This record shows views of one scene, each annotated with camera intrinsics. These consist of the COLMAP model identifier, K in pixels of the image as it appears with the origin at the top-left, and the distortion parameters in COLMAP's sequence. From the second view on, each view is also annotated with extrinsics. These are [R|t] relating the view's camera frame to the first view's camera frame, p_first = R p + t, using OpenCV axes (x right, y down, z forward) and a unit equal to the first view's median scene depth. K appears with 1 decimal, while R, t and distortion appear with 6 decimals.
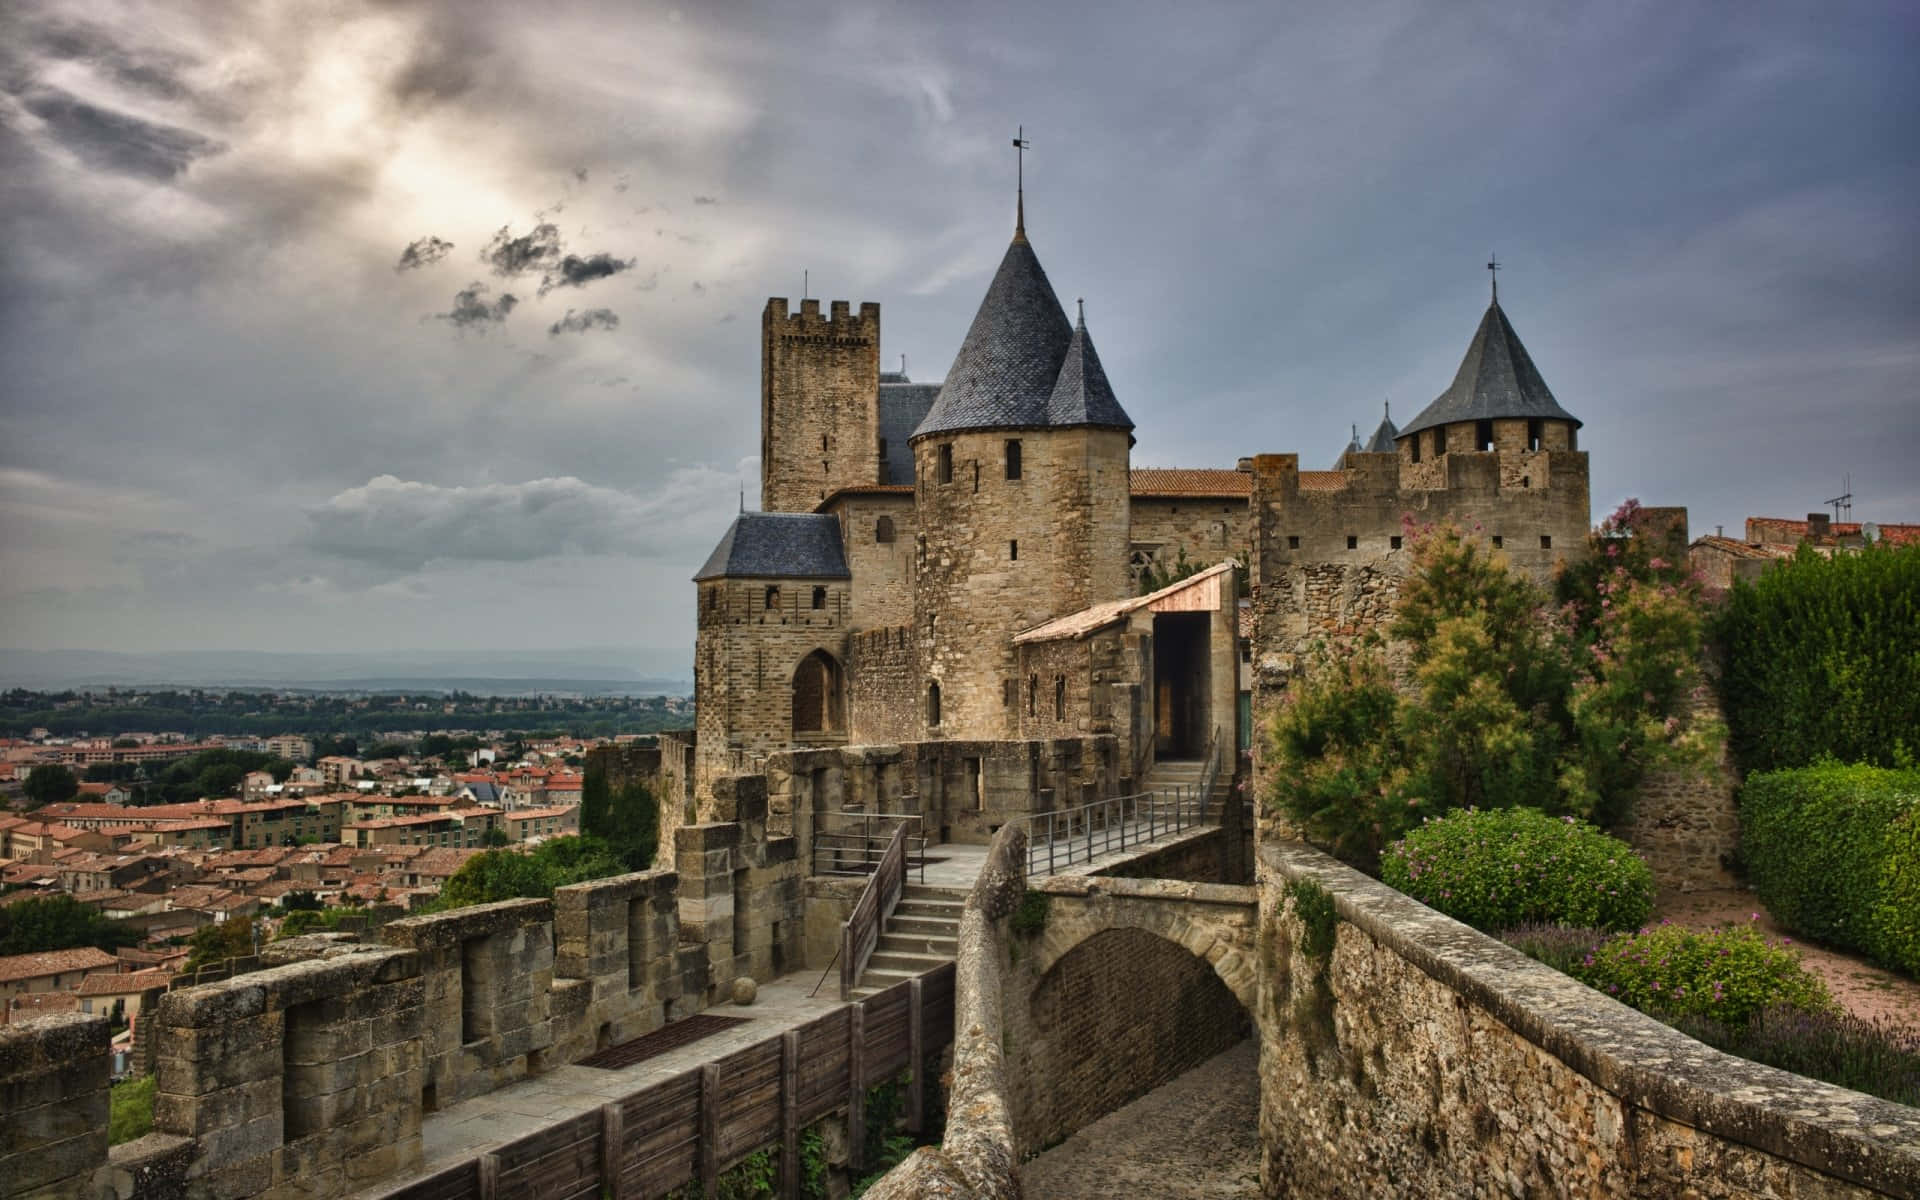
lens RADIAL K [[1546.4, 0, 960.0], [0, 1546.4, 600.0], [0, 0, 1]] dist [-0.029781, -0.002491]
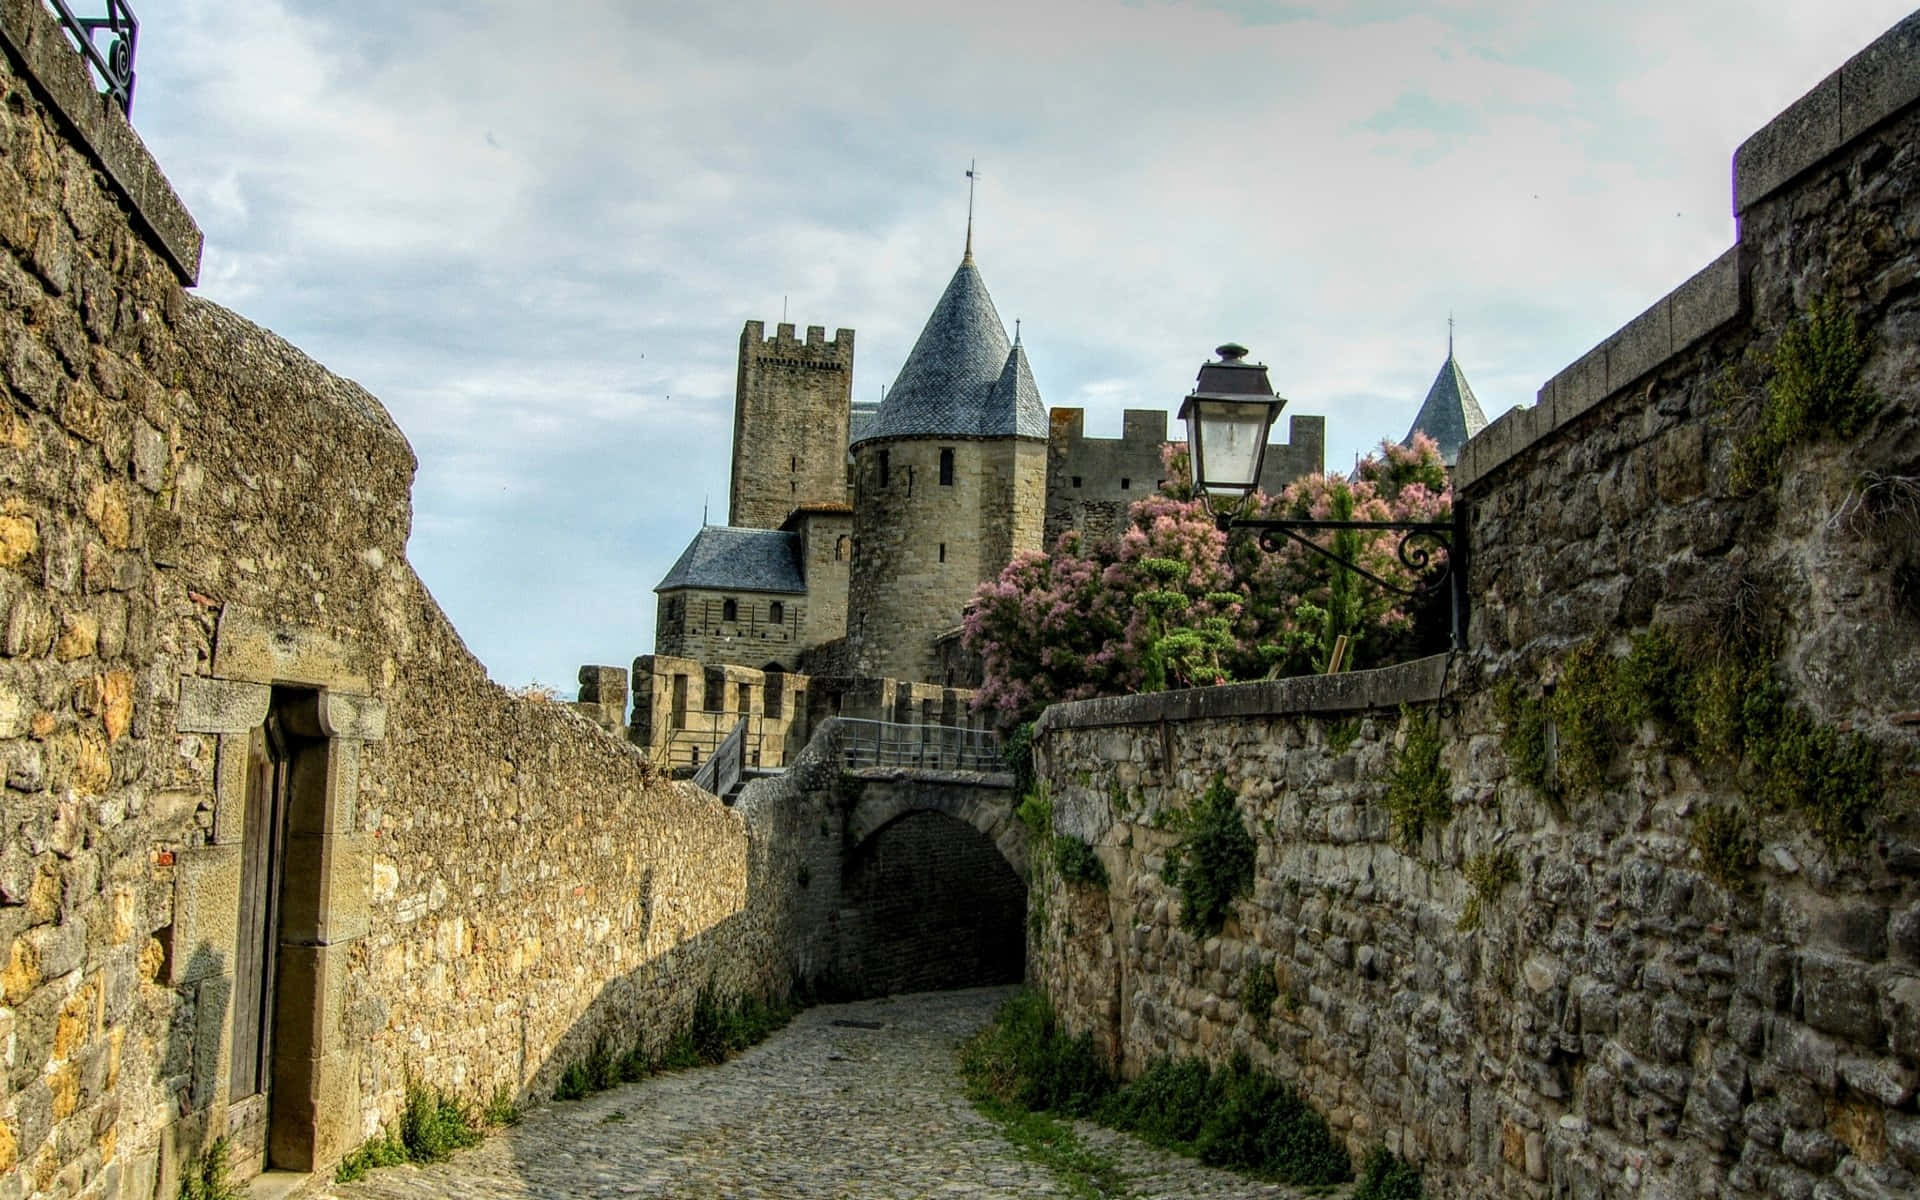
lens RADIAL K [[1625.5, 0, 960.0], [0, 1625.5, 600.0], [0, 0, 1]] dist [-0.186908, 0.144766]
pose [[0.999049, 0.042916, -0.007738, 0.037826], [-0.043193, 0.998258, -0.040186, 0.028518], [0.006000, 0.040482, 0.999162, -0.062548]]
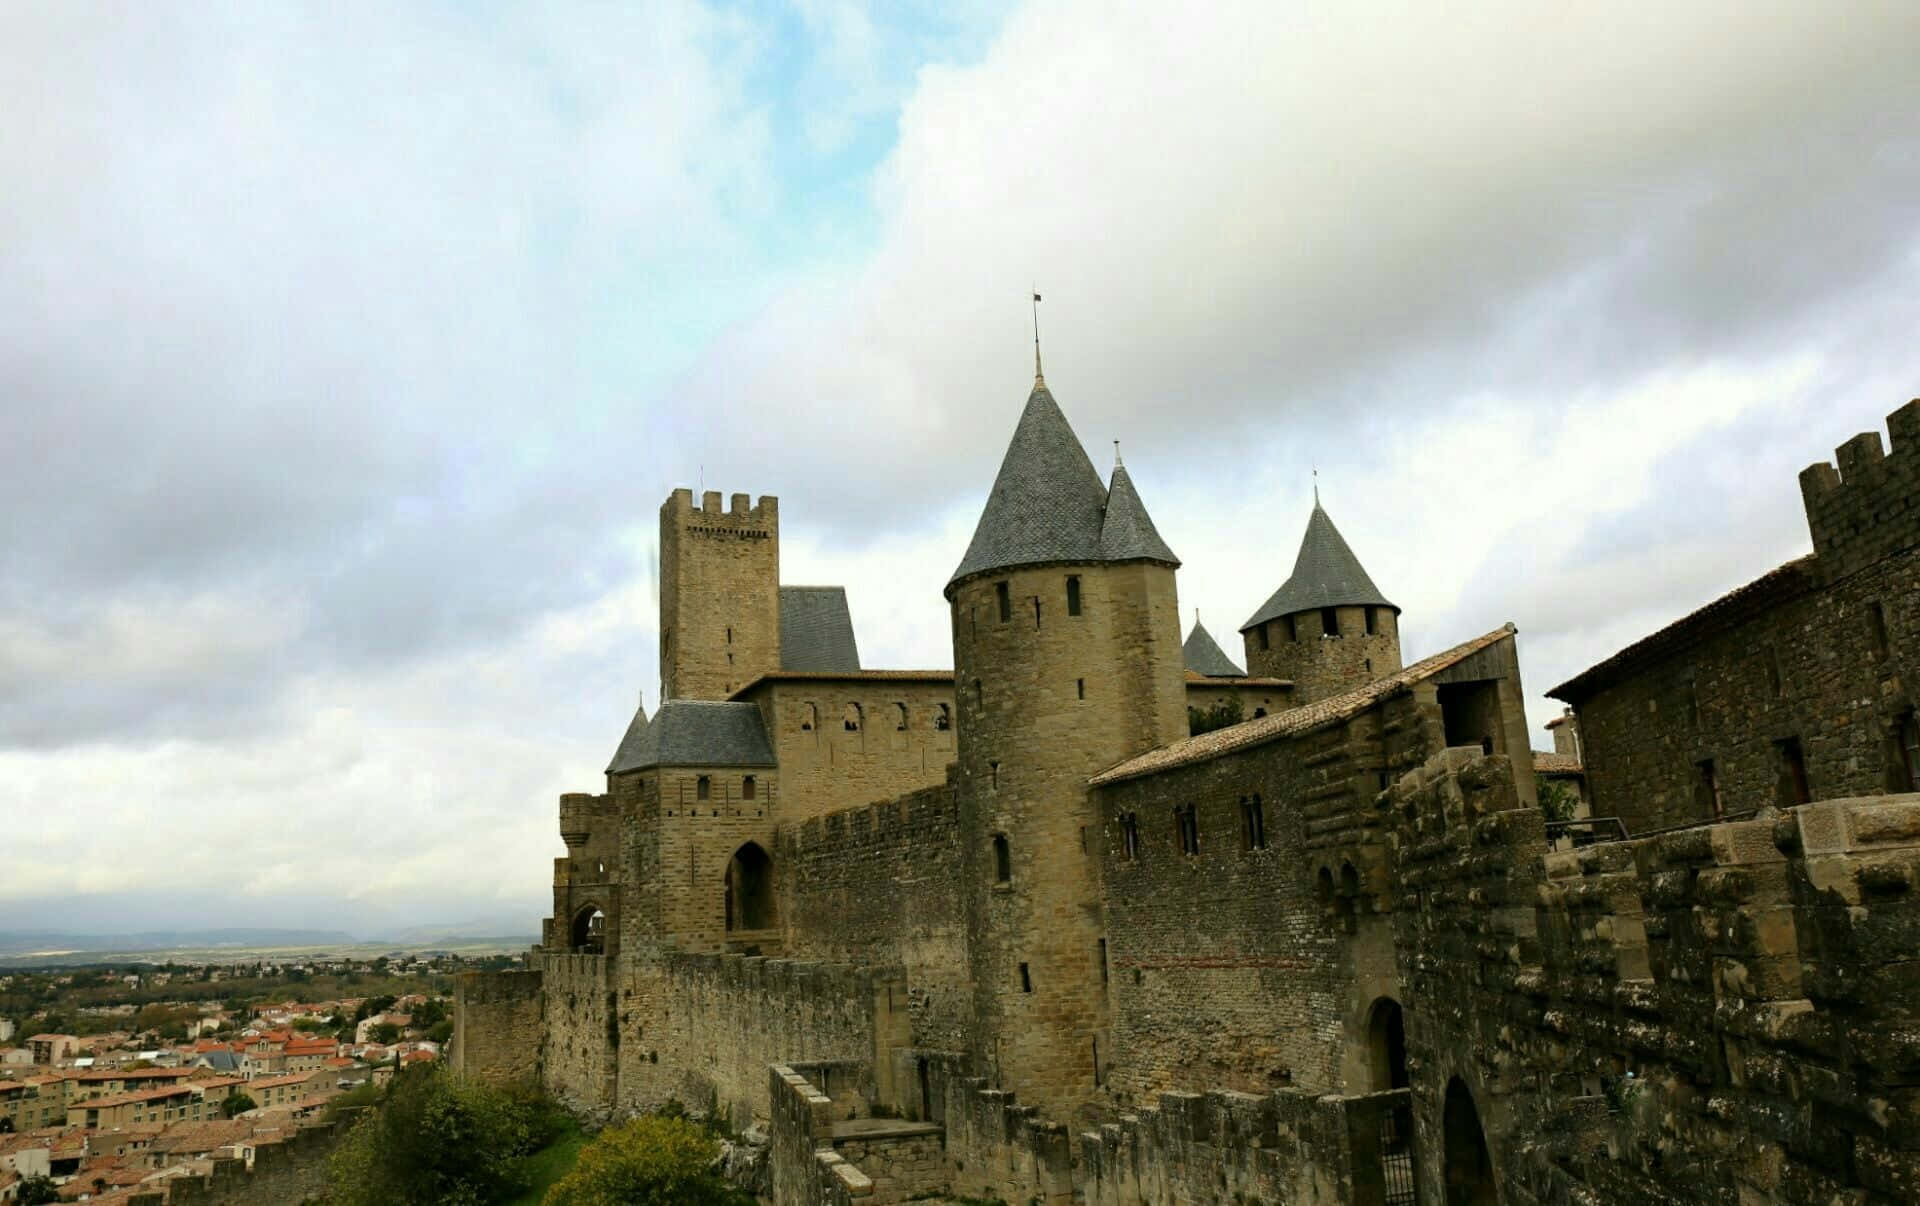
lens RADIAL K [[1431.2, 0, 960.0], [0, 1431.2, 603.0], [0, 0, 1]] dist [-0.041679, 0.002717]
pose [[0.978758, -0.014753, 0.204489, -0.145003], [0.048683, 0.985604, -0.161907, 0.036308], [-0.199156, 0.168422, 0.965386, 0.103423]]
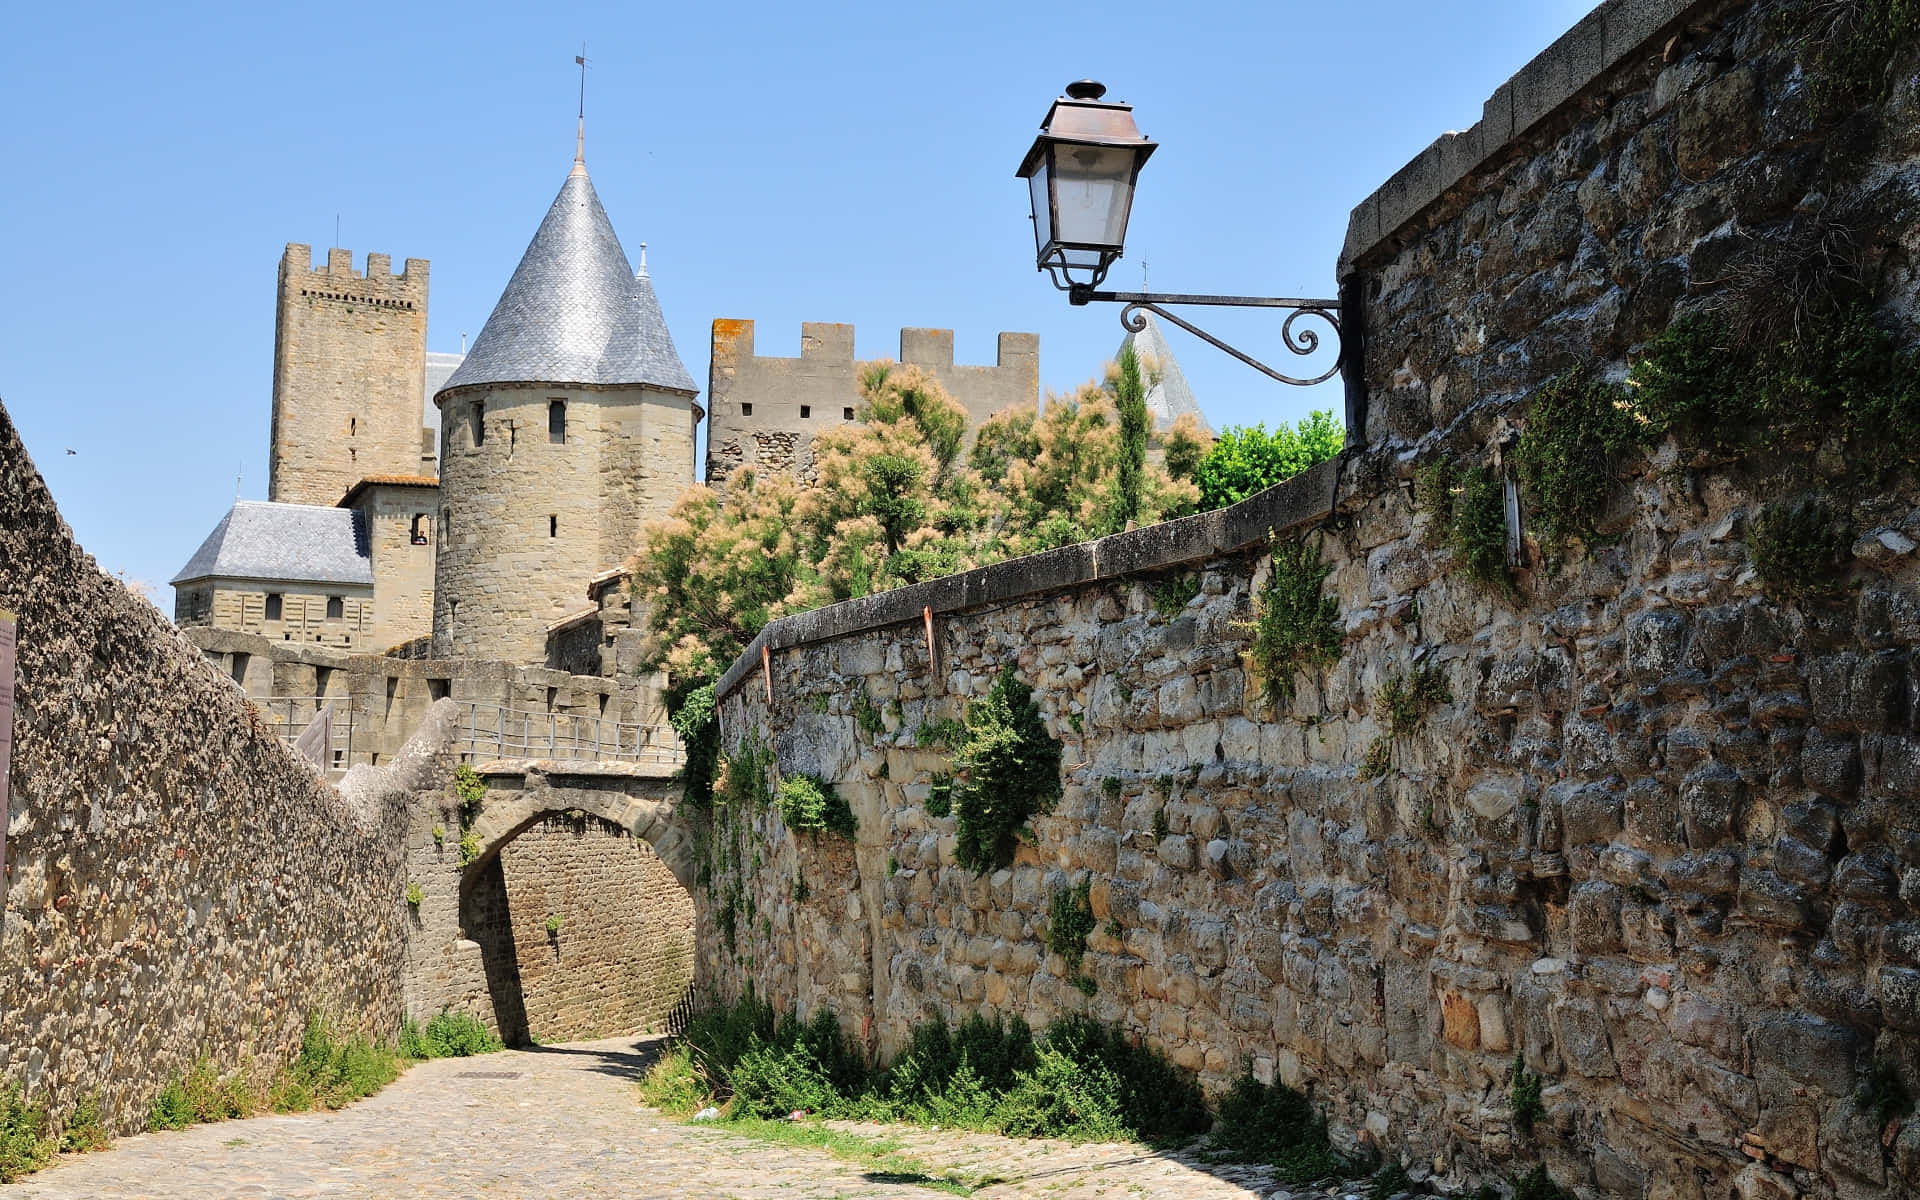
lens RADIAL K [[1926.5, 0, 960.0], [0, 1926.5, 600.0], [0, 0, 1]] dist [-0.018913, 0.162107]
pose [[0.979306, 0.032461, 0.199766, 0.029149], [-0.022754, 0.998455, -0.050698, 0.038301], [-0.201103, 0.045103, 0.978531, -0.058500]]
